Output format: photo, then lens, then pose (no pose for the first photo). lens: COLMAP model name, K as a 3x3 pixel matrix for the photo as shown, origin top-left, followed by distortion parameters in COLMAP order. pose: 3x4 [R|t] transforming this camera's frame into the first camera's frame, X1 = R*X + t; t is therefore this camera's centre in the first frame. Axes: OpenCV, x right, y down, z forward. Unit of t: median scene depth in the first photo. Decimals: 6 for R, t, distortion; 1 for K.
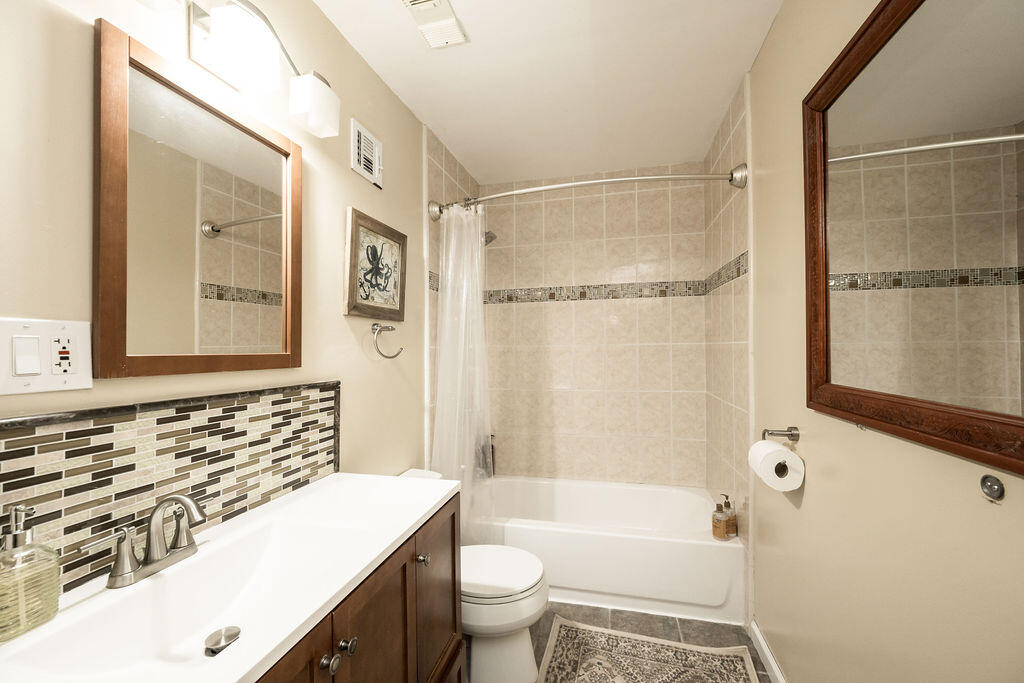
lens RADIAL K [[402.2, 0, 516.4], [0, 402.2, 347.7], [0, 0, 1]] dist [0.000499, 0.000920]
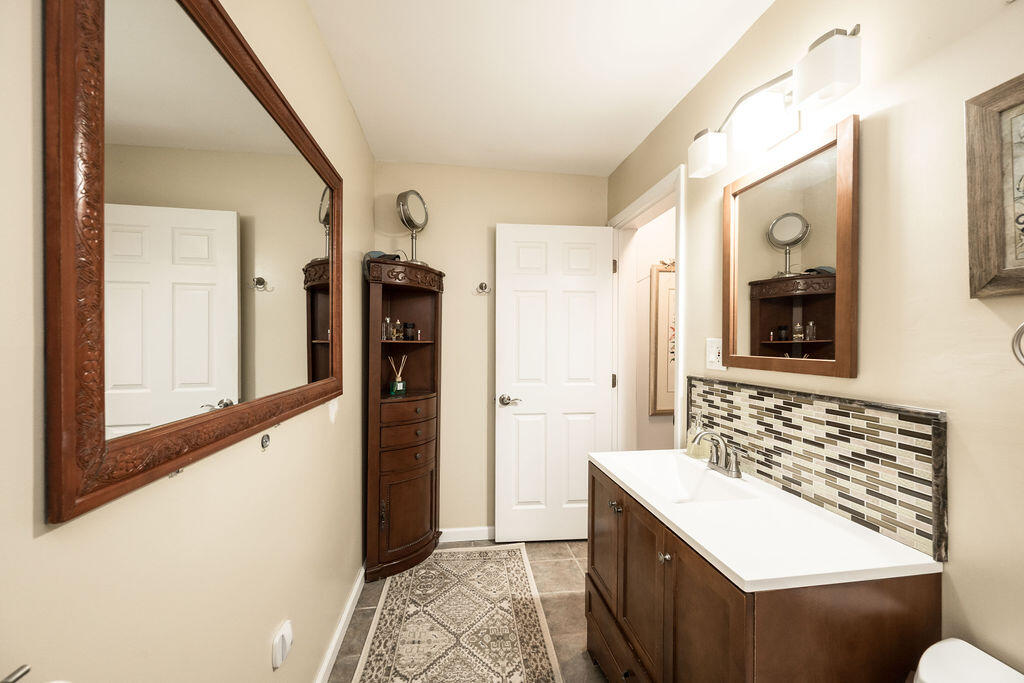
lens RADIAL K [[402.2, 0, 514.6], [0, 402.2, 340.1], [0, 0, 1]] dist [0.000499, 0.000920]
pose [[-0.924884, 0.003162, -0.380237, 0.492344], [0.005389, 0.999974, -0.004793, -0.035059], [0.380212, -0.006482, -0.924877, 1.701130]]
